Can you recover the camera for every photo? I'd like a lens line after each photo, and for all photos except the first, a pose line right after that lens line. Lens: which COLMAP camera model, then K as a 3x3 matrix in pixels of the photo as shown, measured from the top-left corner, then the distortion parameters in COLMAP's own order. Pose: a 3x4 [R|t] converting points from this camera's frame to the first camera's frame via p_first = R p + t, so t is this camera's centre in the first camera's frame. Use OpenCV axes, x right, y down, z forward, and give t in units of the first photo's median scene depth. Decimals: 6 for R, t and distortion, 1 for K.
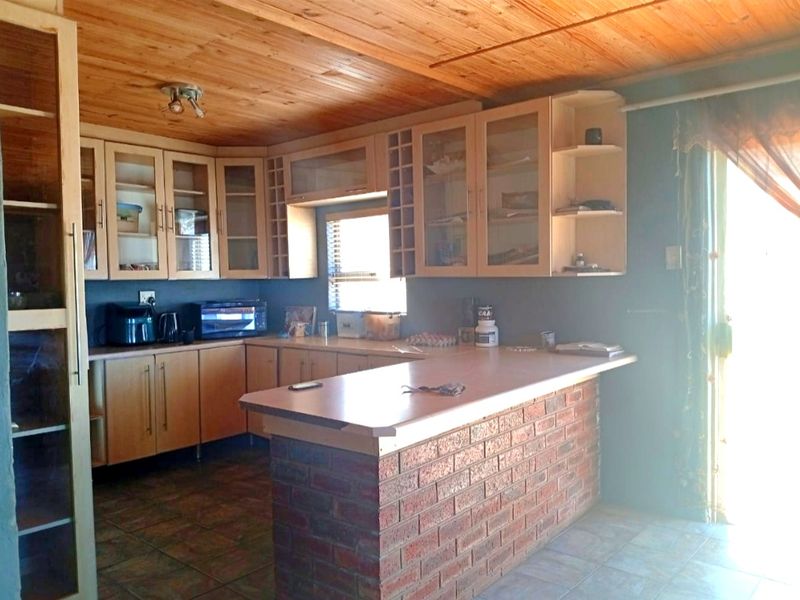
lens RADIAL K [[642.3, 0, 417.0], [0, 642.3, 302.1], [0, 0, 1]] dist [0.109866, -0.234441]
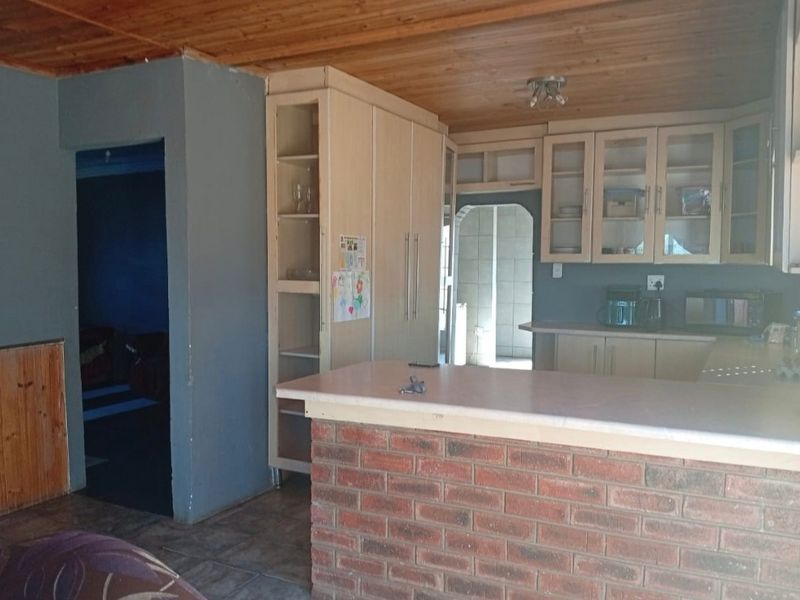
lens RADIAL K [[703.6, 0, 399.1], [0, 703.6, 319.1], [0, 0, 1]] dist [0.002402, -0.016106]
pose [[0.199506, 0.097668, -0.975017, 0.585717], [-0.046578, 0.994841, 0.090123, -0.030494], [0.978789, 0.027434, 0.203026, 0.439097]]
